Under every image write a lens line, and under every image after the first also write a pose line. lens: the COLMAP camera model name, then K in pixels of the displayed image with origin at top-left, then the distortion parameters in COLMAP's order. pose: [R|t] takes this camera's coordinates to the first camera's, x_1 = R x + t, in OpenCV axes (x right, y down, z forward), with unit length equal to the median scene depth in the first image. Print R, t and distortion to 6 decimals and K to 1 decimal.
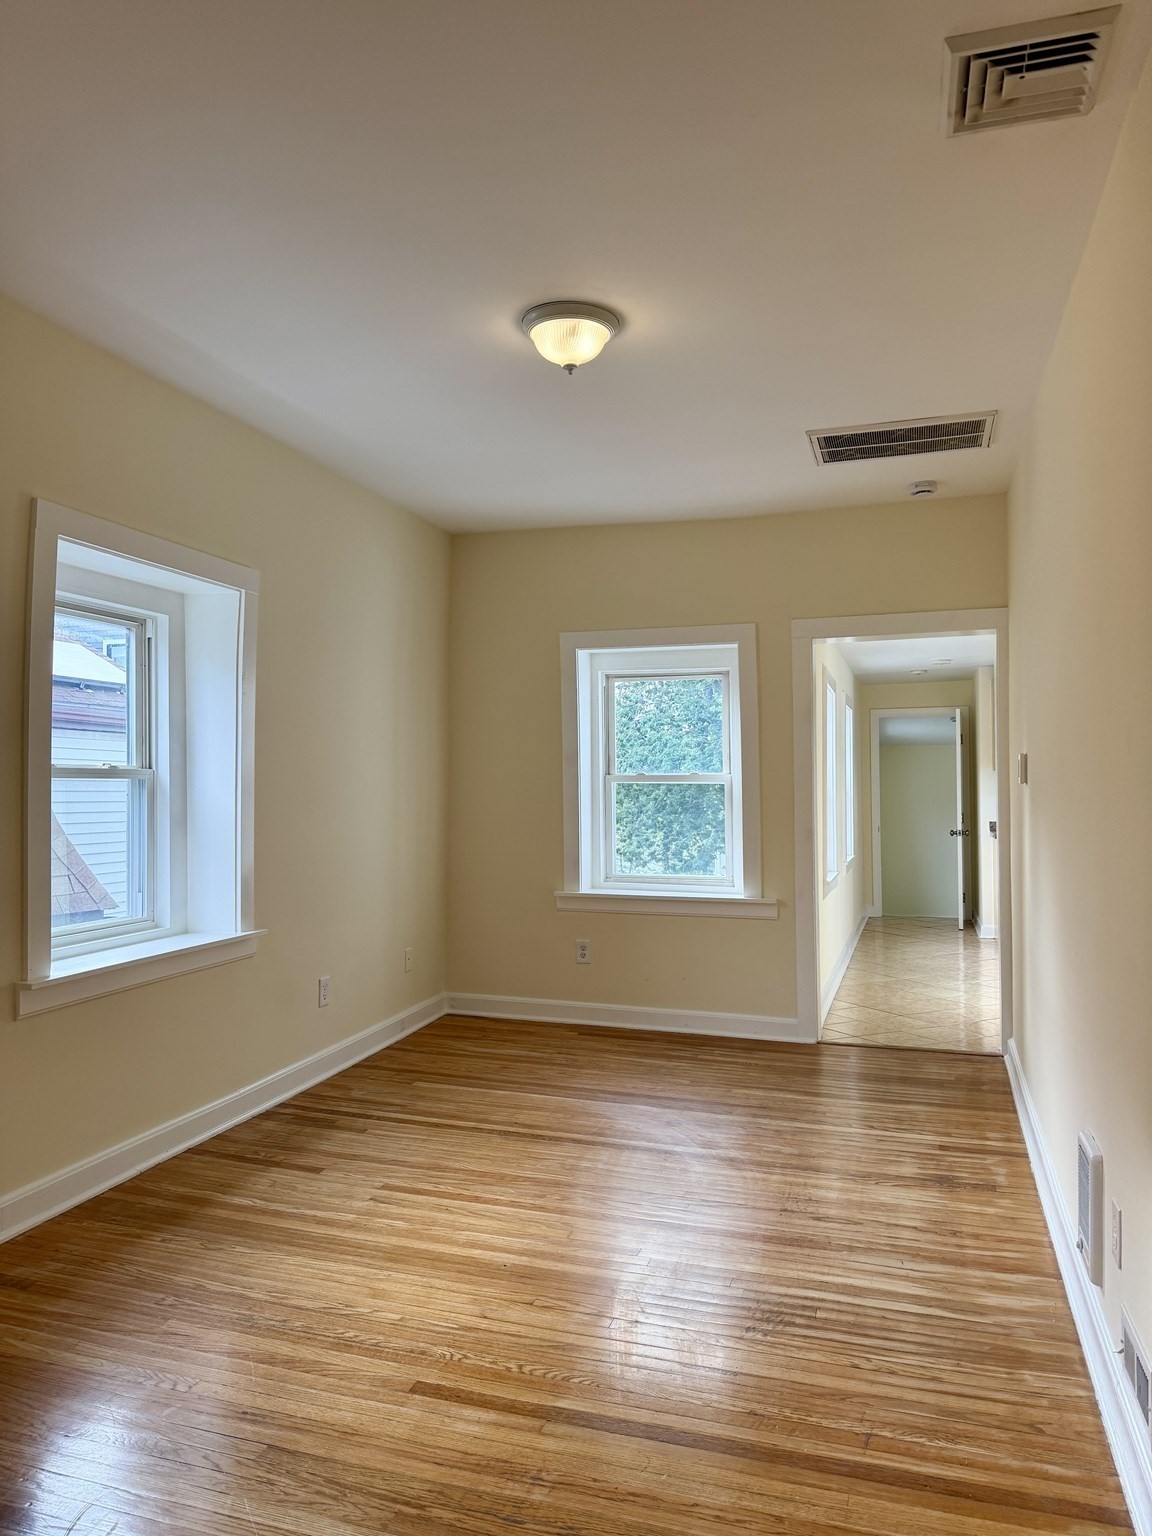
lens RADIAL K [[1069.3, 0, 574.4], [0, 1069.3, 768.2], [0, 0, 1]] dist [-0.004571, -0.002093]
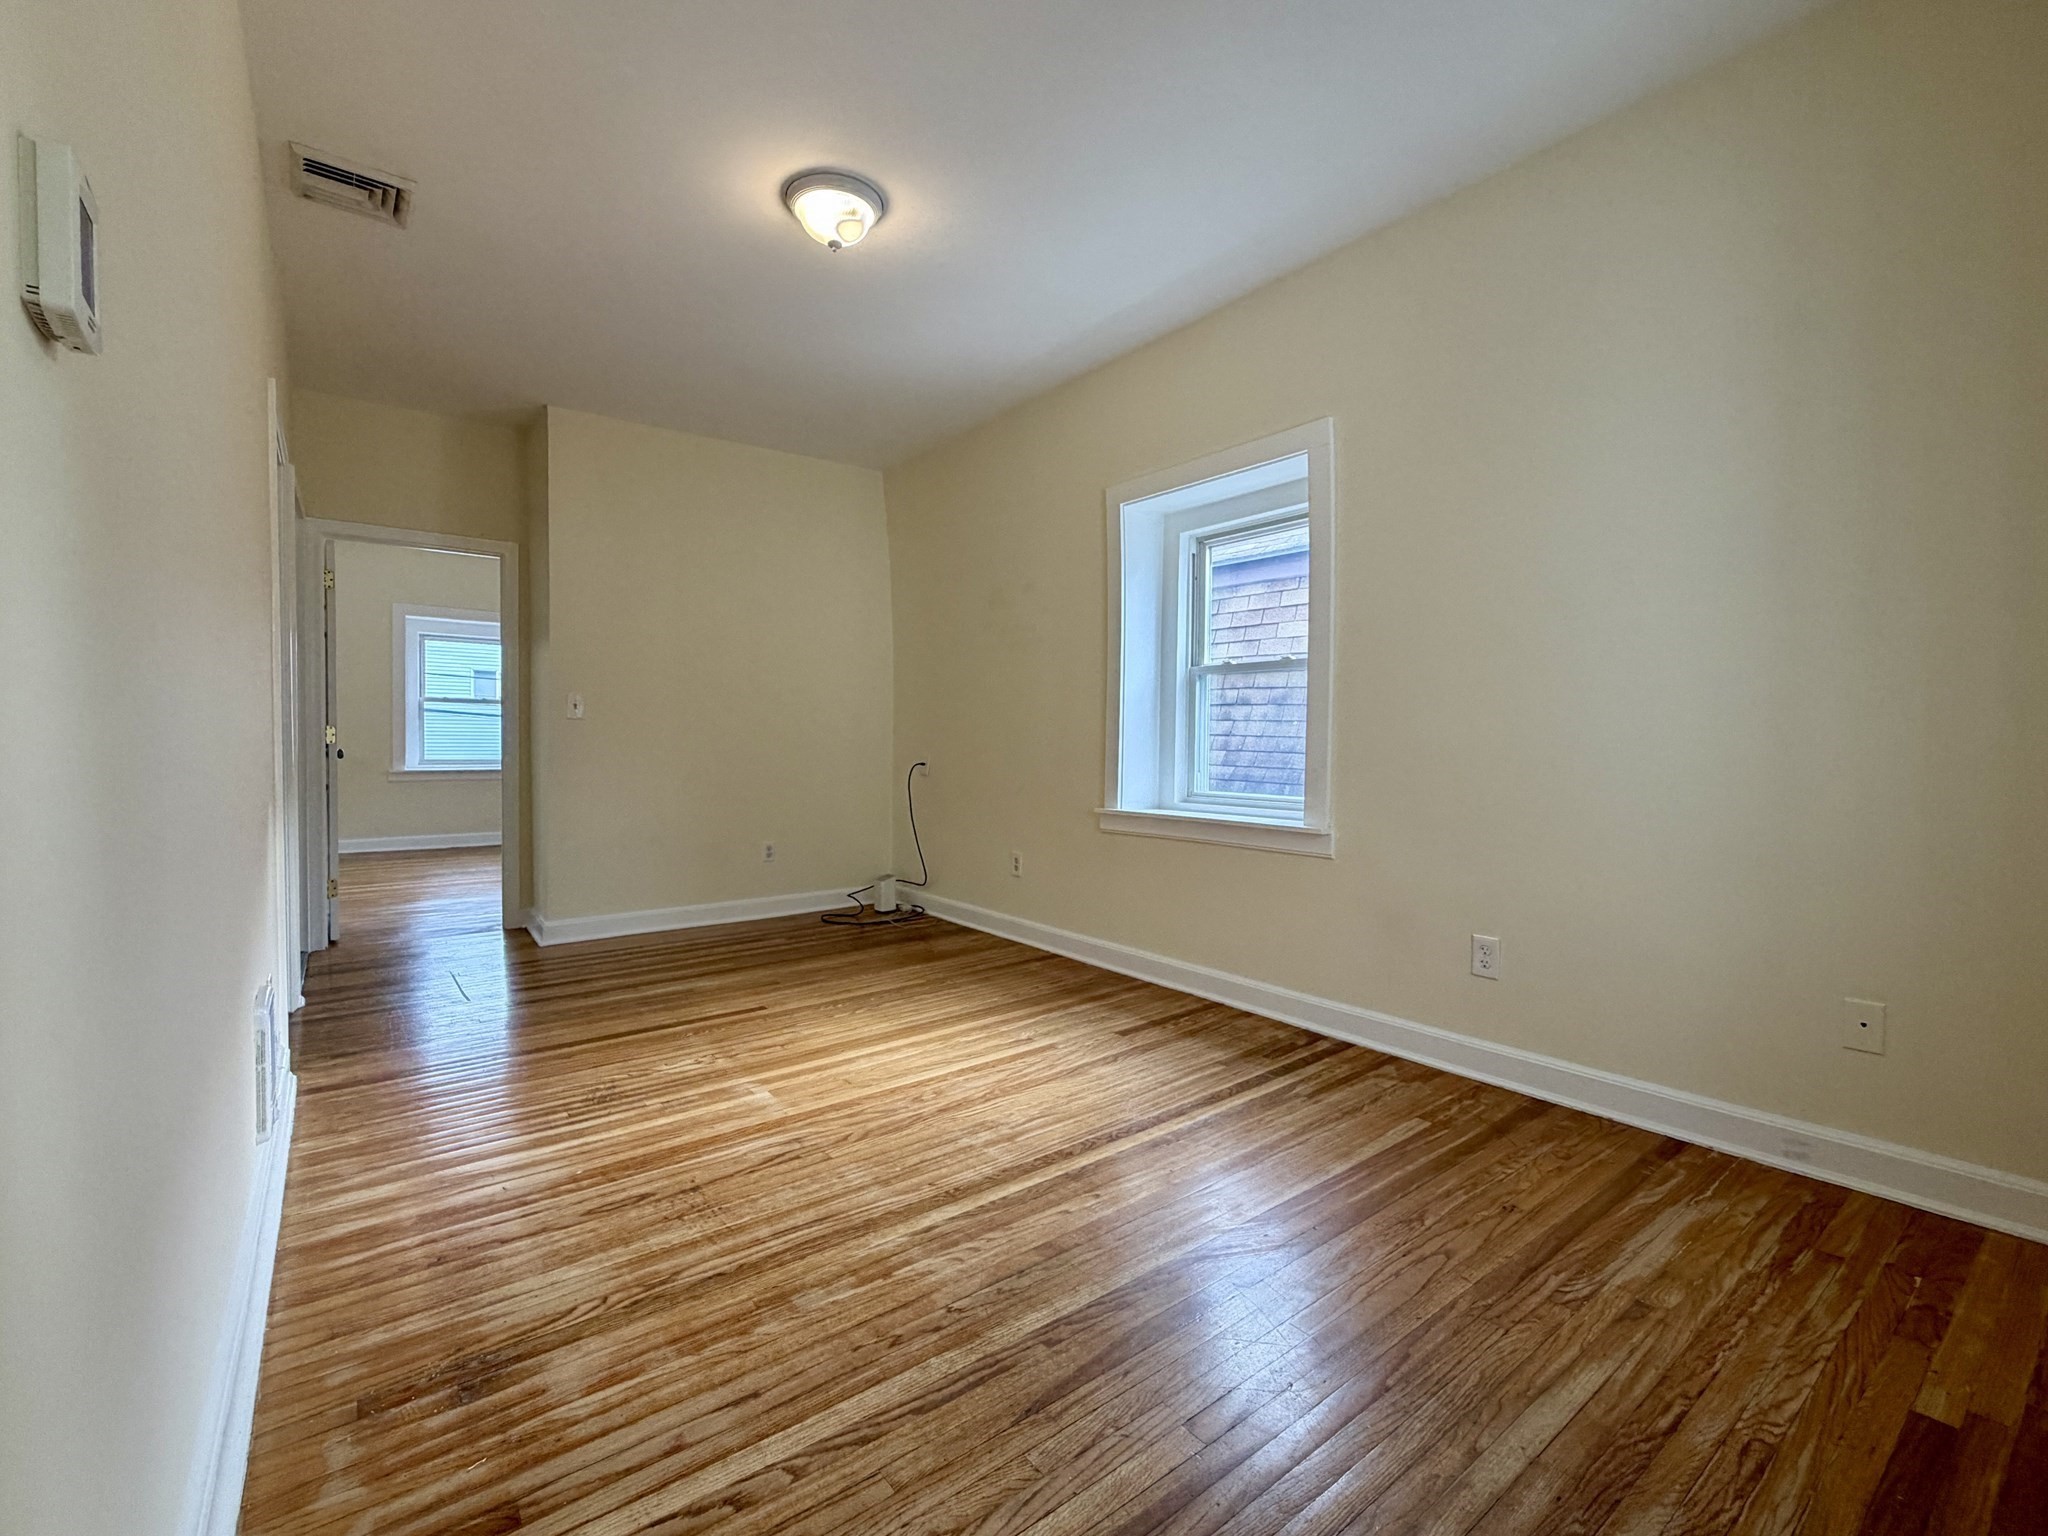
lens RADIAL K [[902.1, 0, 1040.6], [0, 902.1, 761.6], [0, 0, 1]] dist [0.005066, 0.000535]
pose [[-0.561625, 0.020265, -0.827144, 0.567955], [0.006938, 0.999780, 0.019784, 0.095781], [0.827363, 0.005373, -0.561642, 1.519602]]
